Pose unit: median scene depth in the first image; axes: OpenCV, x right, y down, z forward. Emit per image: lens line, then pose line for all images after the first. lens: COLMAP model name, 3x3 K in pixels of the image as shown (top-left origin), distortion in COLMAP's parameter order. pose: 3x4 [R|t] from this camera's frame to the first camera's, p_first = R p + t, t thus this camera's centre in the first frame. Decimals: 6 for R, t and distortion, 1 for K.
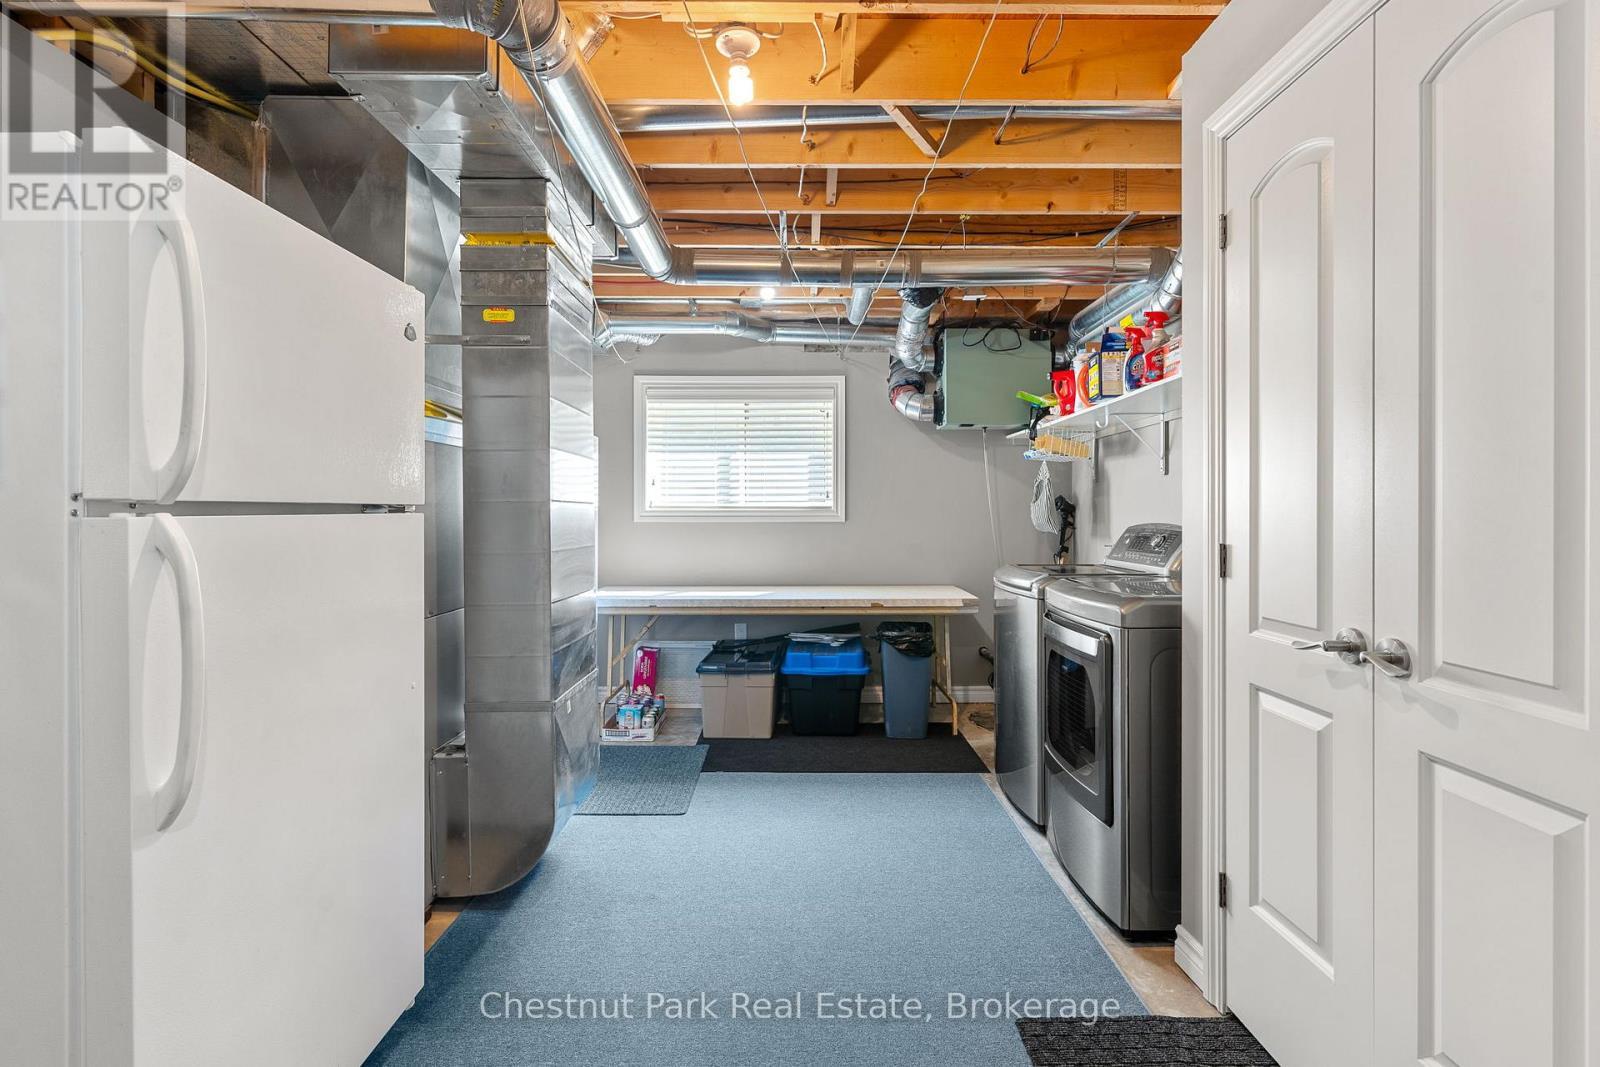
lens RADIAL K [[763.6, 0, 800.9], [0, 763.6, 516.9], [0, 0, 1]] dist [-0.002749, -0.000586]
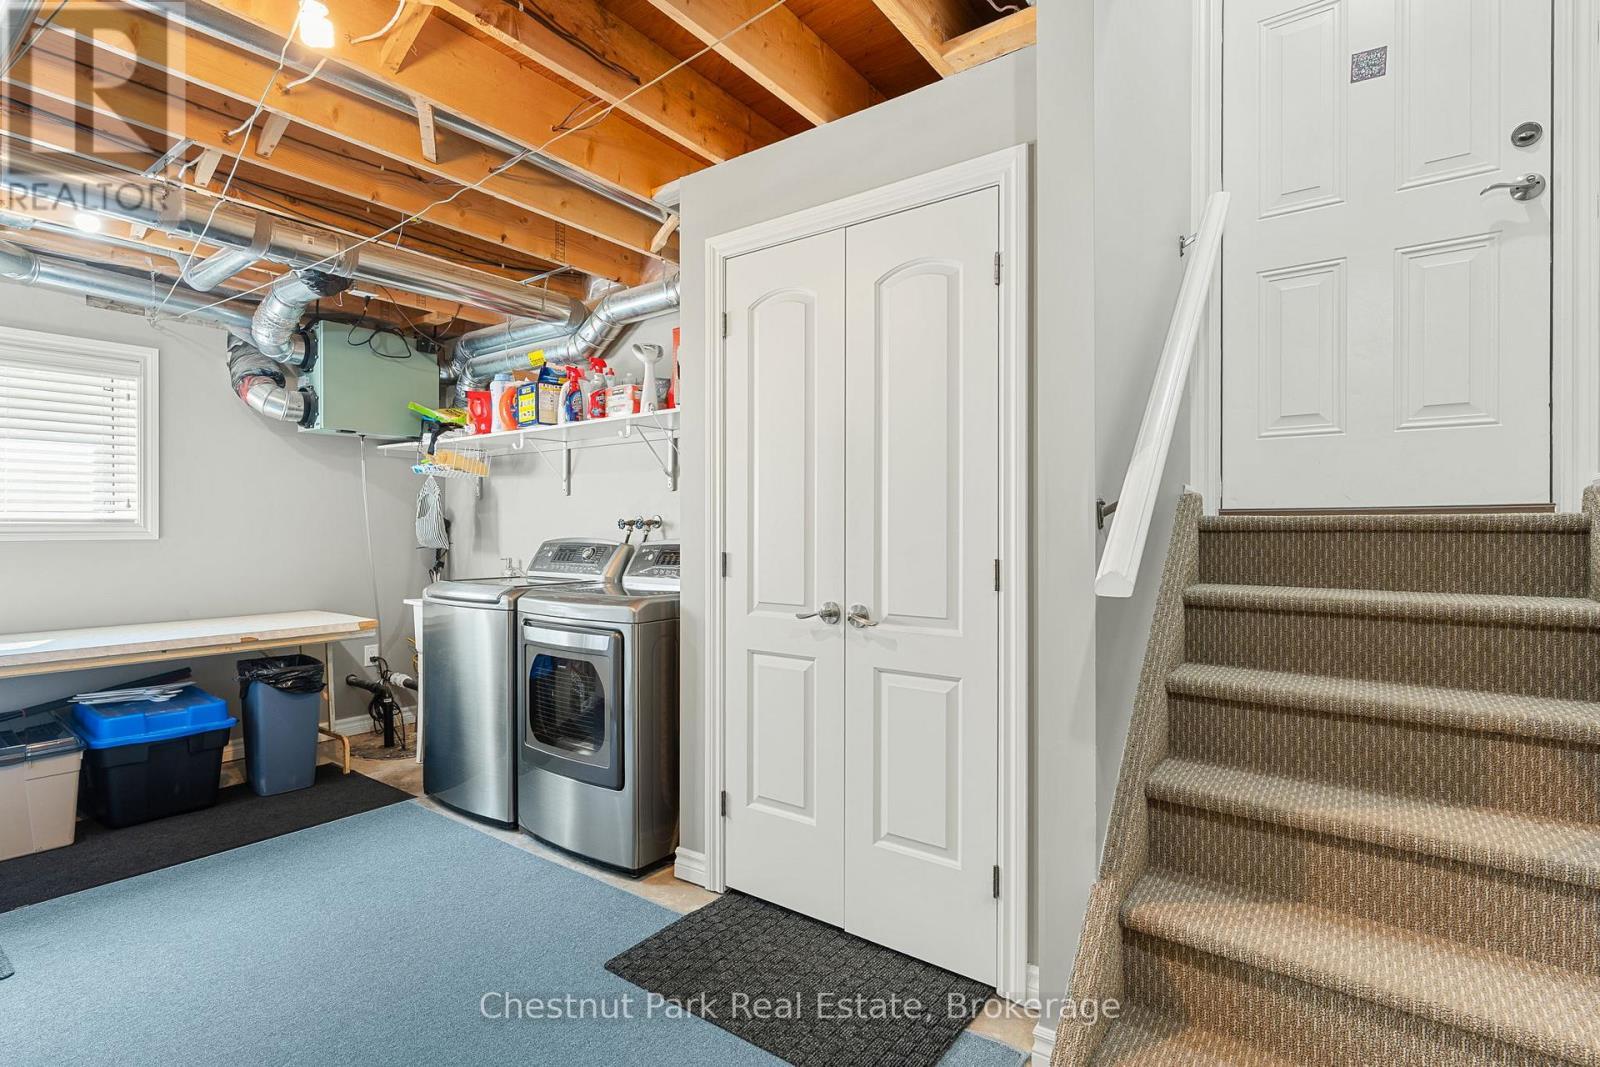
lens RADIAL K [[763.6, 0, 802.3], [0, 763.6, 536.7], [0, 0, 1]] dist [-0.002749, -0.000586]
pose [[0.595020, -0.007922, 0.803672, -0.255168], [0.001805, 0.999962, 0.008520, -0.002450], [-0.803709, -0.003619, 0.595012, 0.035652]]
